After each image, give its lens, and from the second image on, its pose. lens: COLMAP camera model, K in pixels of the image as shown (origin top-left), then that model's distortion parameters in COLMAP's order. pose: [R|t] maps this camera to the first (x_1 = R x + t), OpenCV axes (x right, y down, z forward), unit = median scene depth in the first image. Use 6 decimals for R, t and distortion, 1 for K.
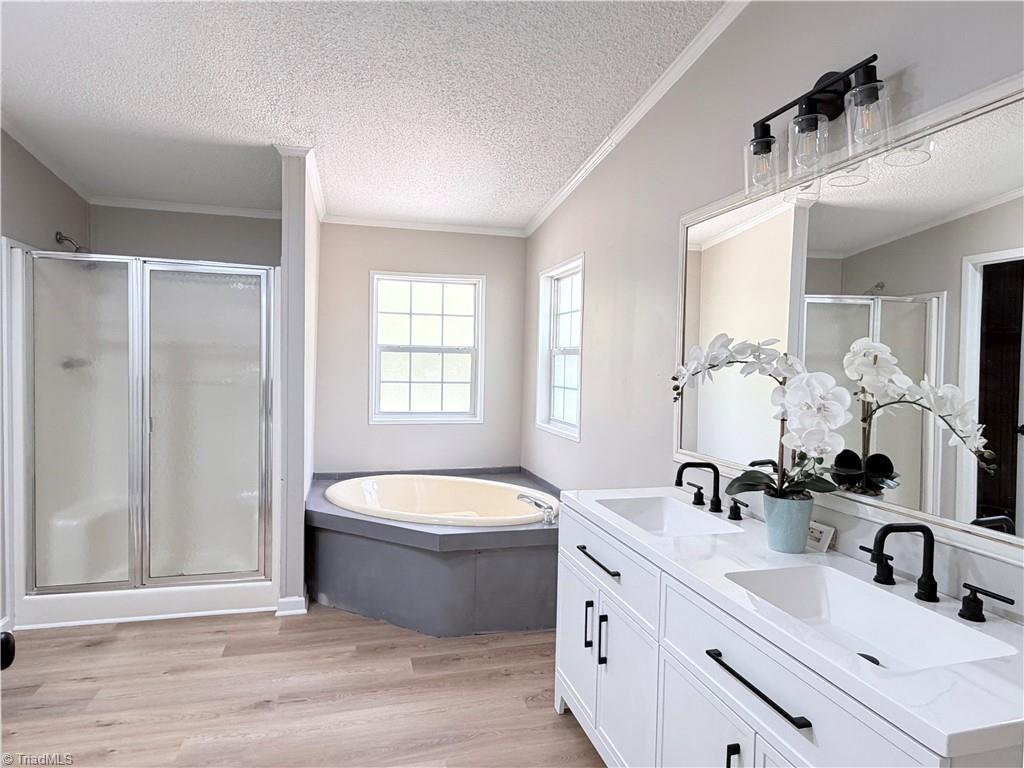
lens RADIAL K [[607.8, 0, 504.4], [0, 607.8, 377.3], [0, 0, 1]] dist [-0.000470, -0.001348]
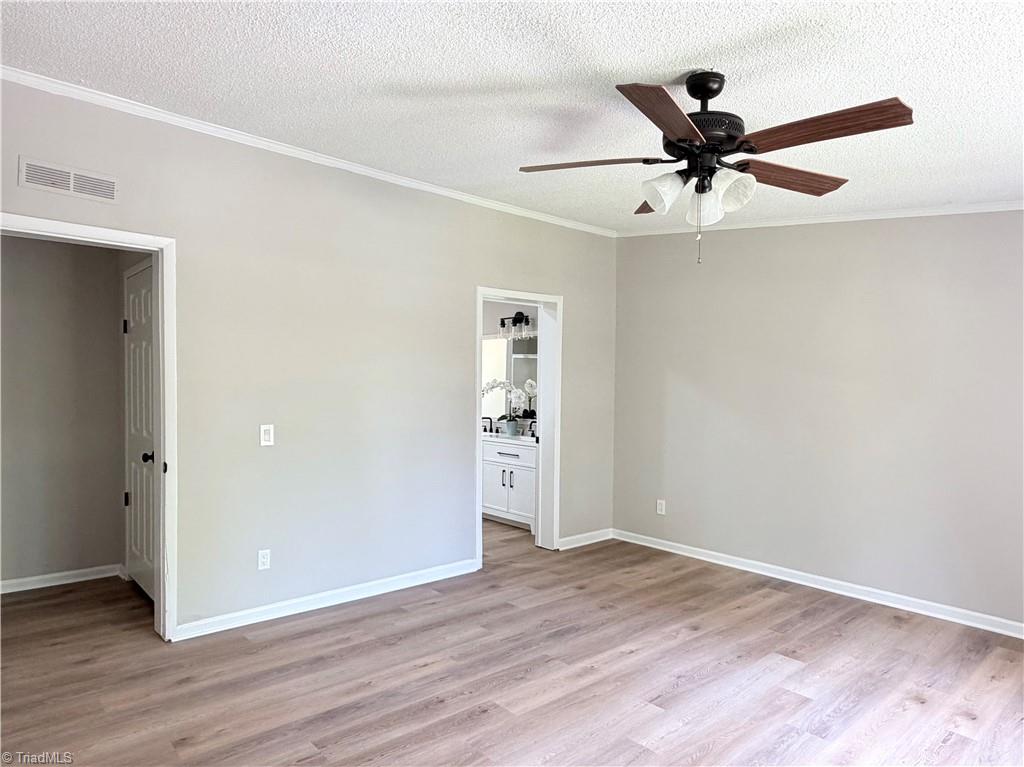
lens RADIAL K [[607.8, 0, 511.8], [0, 607.8, 412.1], [0, 0, 1]] dist [-0.000470, -0.001348]
pose [[0.894894, -0.034293, 0.444960, -0.969010], [0.024295, 0.999308, 0.028155, 0.024349], [-0.445618, -0.014385, 0.895108, -1.903698]]
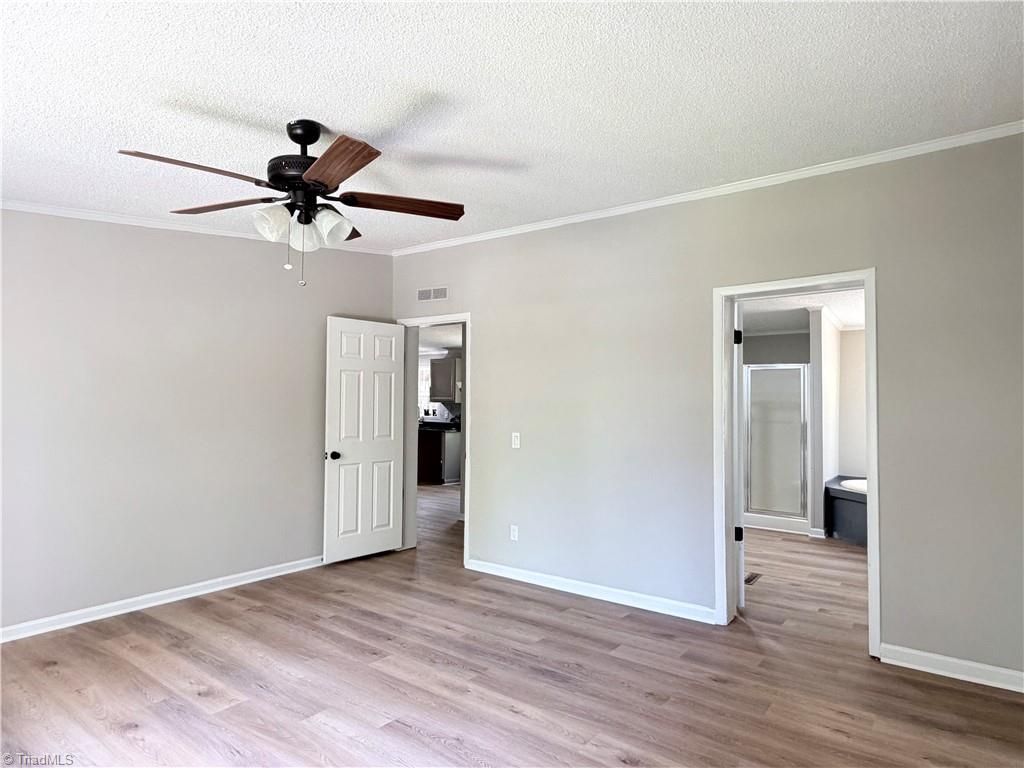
lens RADIAL K [[607.8, 0, 529.9], [0, 607.8, 396.8], [0, 0, 1]] dist [-0.000470, -0.001348]
pose [[0.641571, -0.028032, -0.766551, 0.885698], [-0.015061, 0.998679, -0.049126, 0.065410], [0.766916, 0.043063, 0.640301, -1.538708]]
